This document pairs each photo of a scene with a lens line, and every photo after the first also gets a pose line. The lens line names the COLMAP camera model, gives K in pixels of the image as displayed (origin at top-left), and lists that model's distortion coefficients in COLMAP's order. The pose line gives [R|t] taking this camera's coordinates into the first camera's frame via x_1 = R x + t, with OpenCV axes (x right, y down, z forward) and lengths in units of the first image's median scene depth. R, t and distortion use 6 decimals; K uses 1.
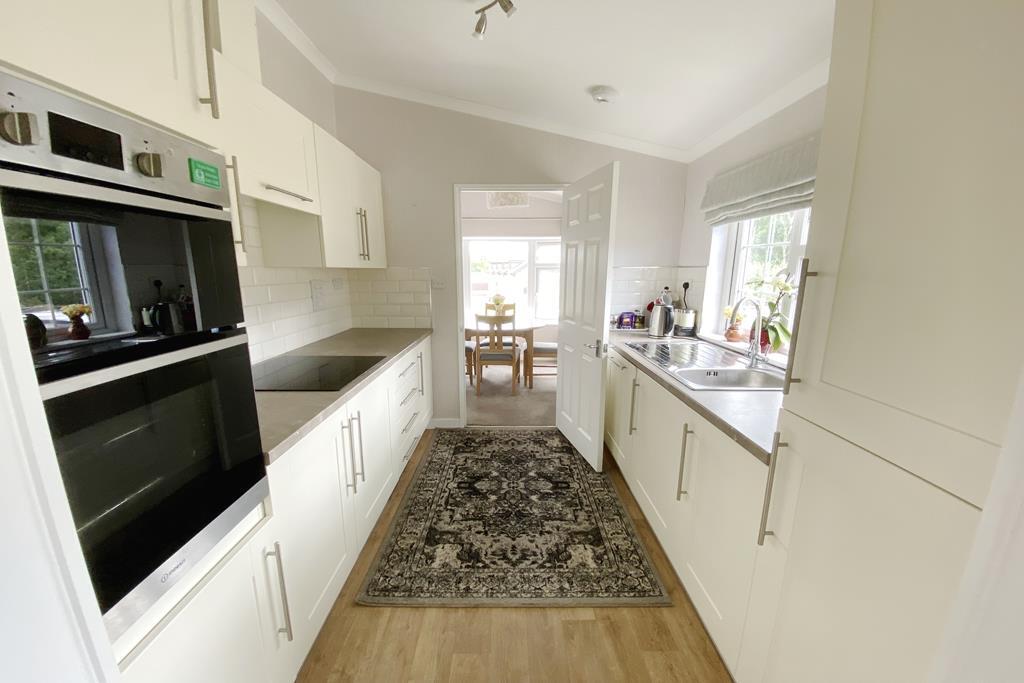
lens RADIAL K [[408.7, 0, 512.6], [0, 408.7, 345.9], [0, 0, 1]] dist [-0.002768, -0.002119]
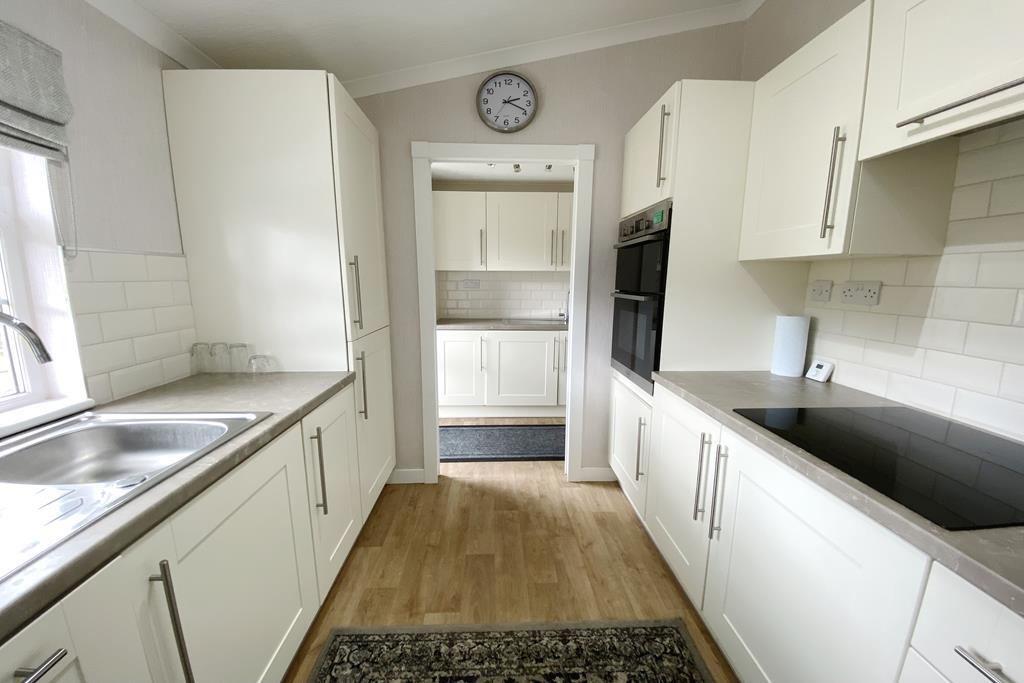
lens RADIAL K [[408.7, 0, 512.1], [0, 408.7, 348.2], [0, 0, 1]] dist [-0.002768, -0.002119]
pose [[-0.999342, 0.000316, -0.036268, 0.026734], [-0.012409, 0.936635, 0.350086, -0.255614], [0.034081, 0.350306, -0.936015, 1.565735]]
